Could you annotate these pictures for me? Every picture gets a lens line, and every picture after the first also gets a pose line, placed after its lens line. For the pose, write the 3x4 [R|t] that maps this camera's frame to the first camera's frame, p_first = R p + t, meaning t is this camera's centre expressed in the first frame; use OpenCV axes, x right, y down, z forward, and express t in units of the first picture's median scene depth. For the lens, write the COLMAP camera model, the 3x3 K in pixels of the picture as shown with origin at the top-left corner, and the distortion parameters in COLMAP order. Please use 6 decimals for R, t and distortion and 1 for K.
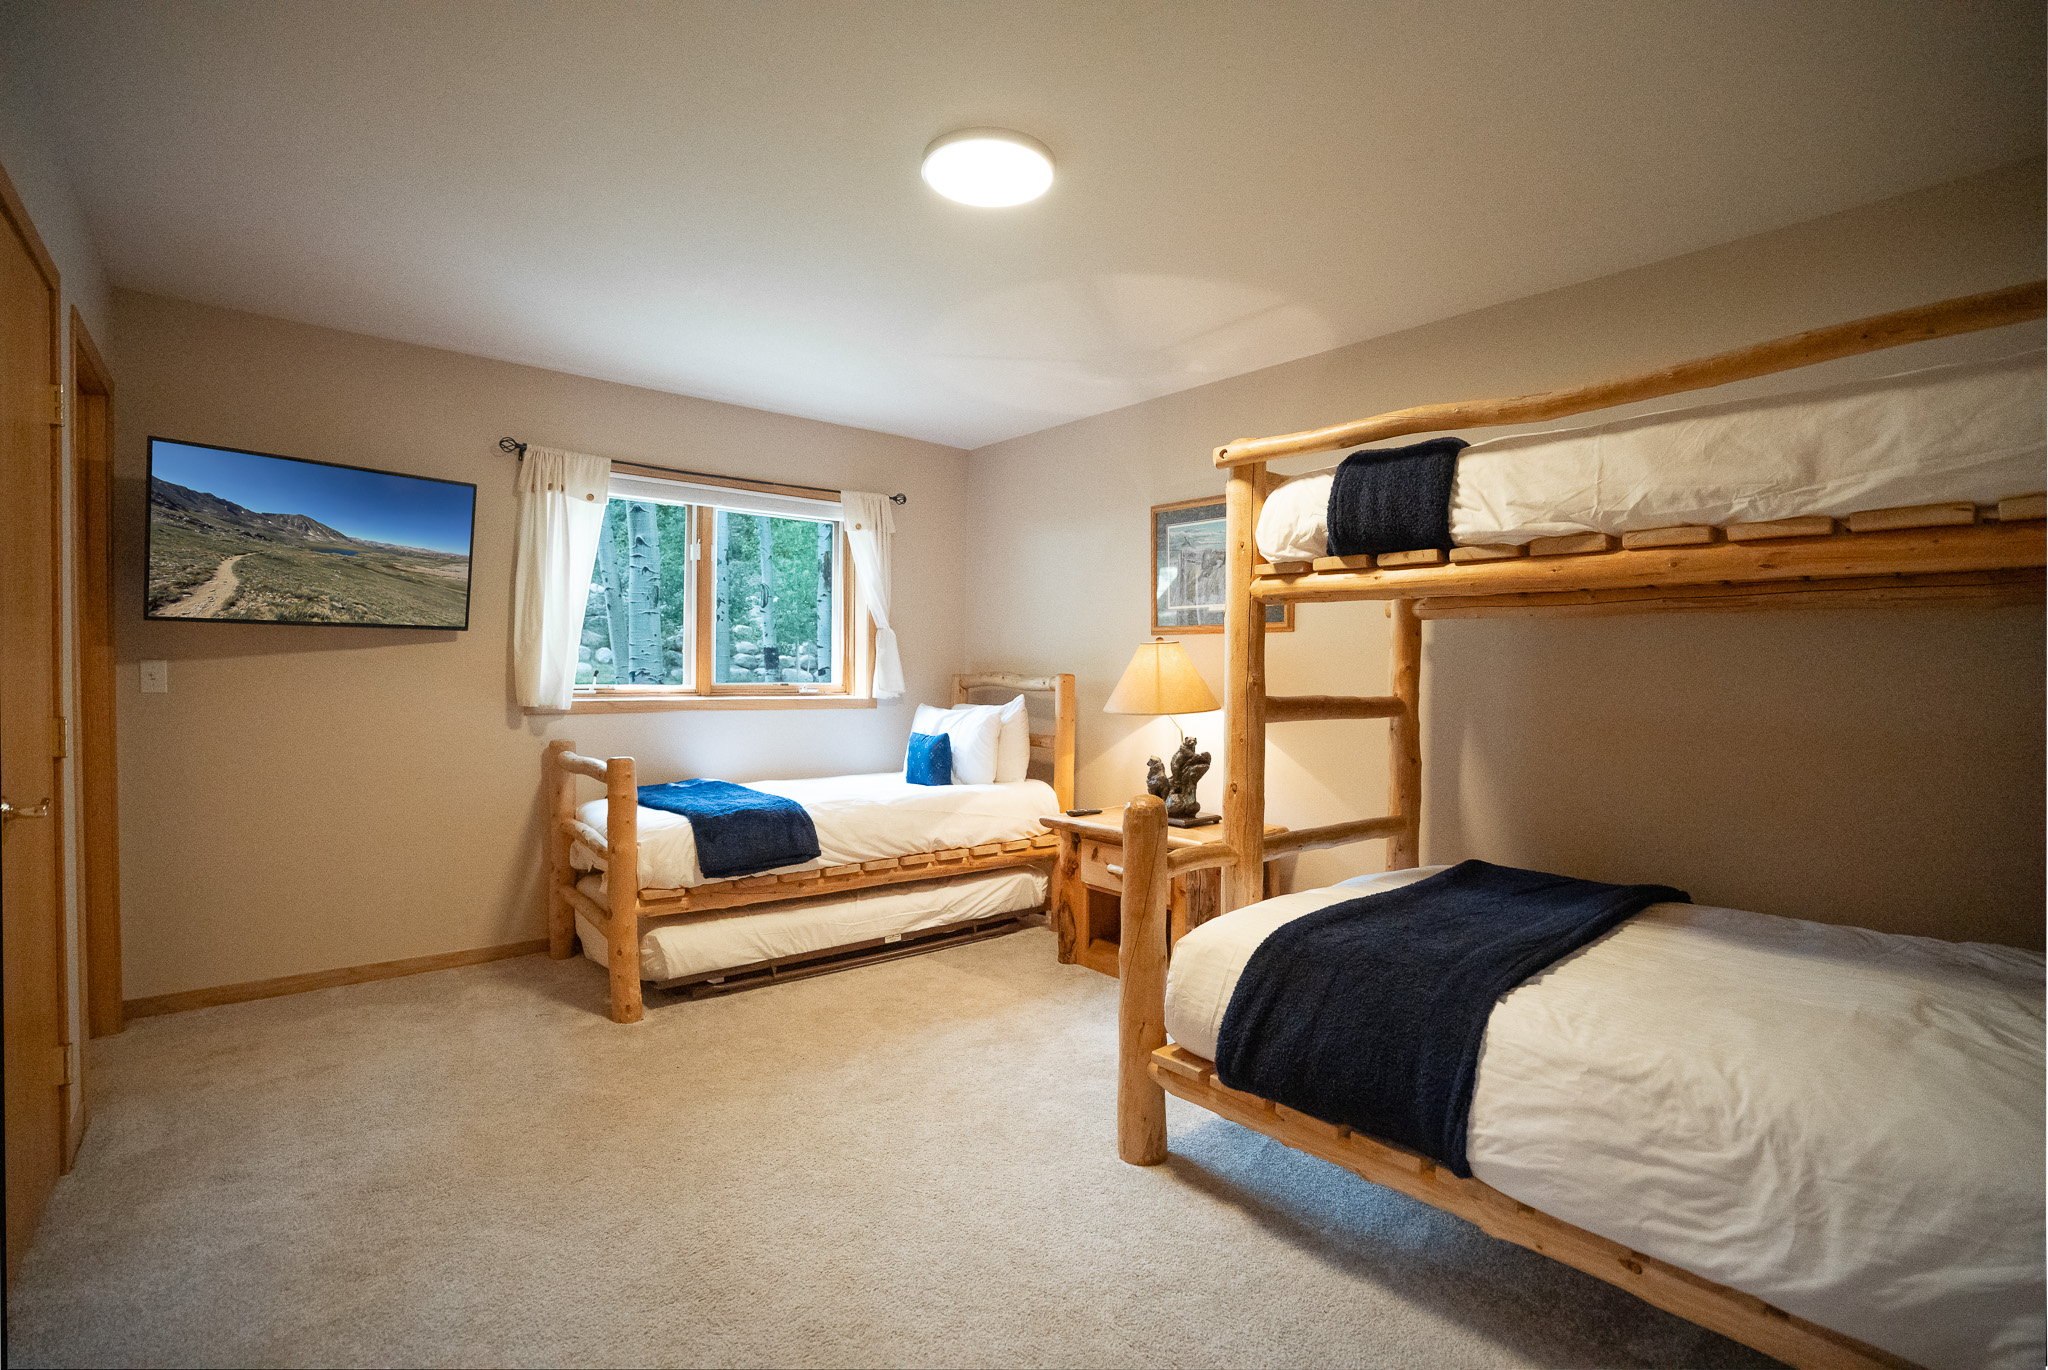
lens RADIAL K [[953.6, 0, 978.9], [0, 953.6, 678.6], [0, 0, 1]] dist [-0.066221, 0.021752]
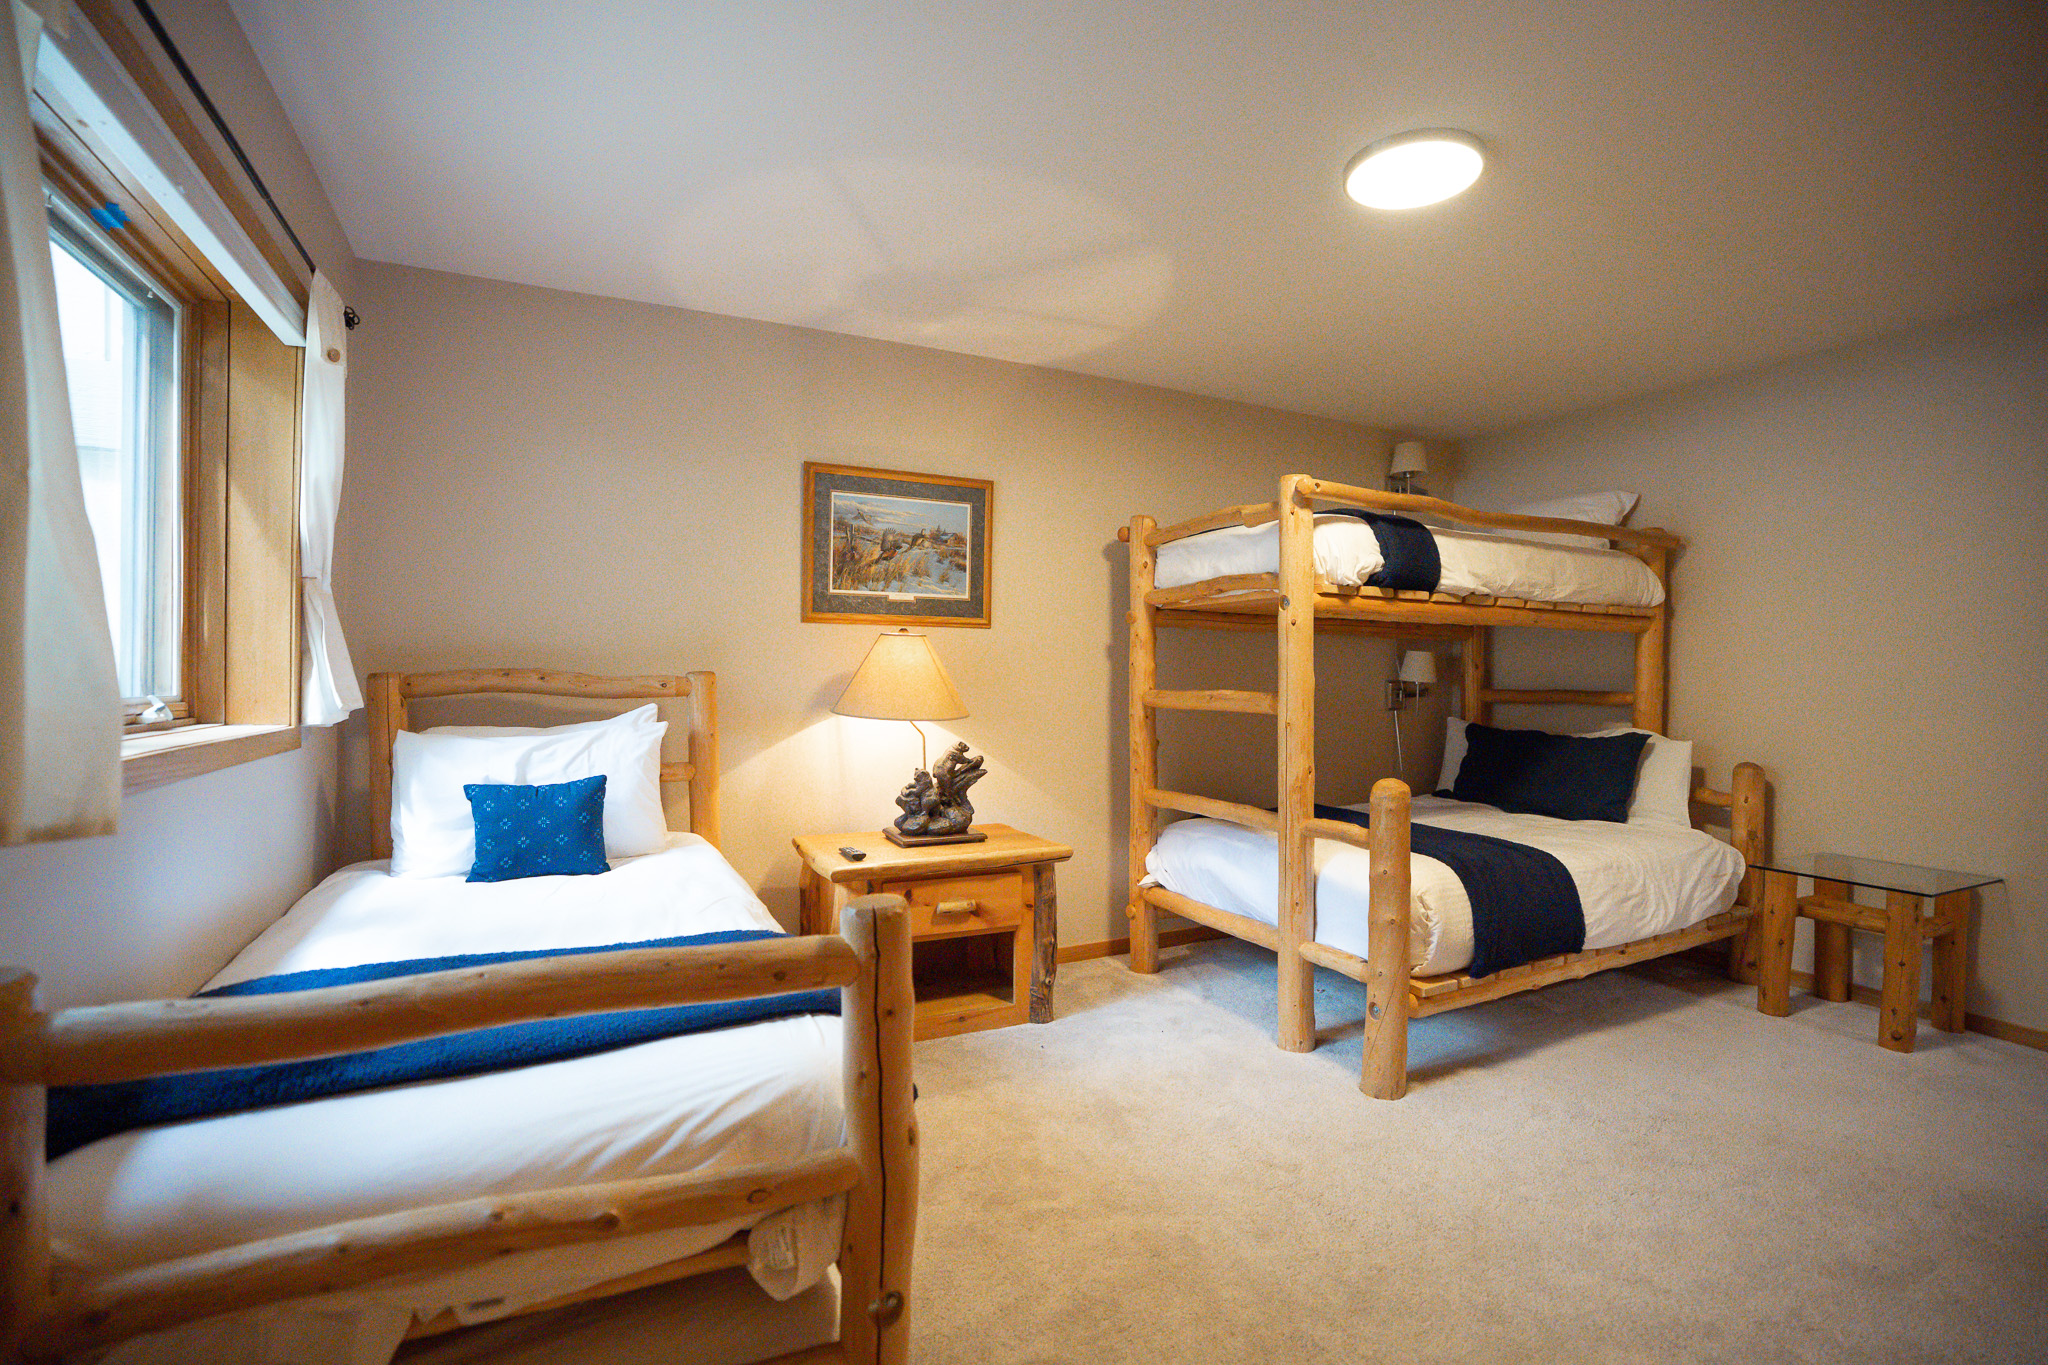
lens RADIAL K [[953.6, 0, 1045.5], [0, 953.6, 673.3], [0, 0, 1]] dist [-0.066221, 0.021752]
pose [[0.186623, -0.009262, 0.982388, -0.730481], [0.001149, 0.999957, 0.009209, -0.012771], [-0.982431, -0.000590, 0.186626, 0.844944]]
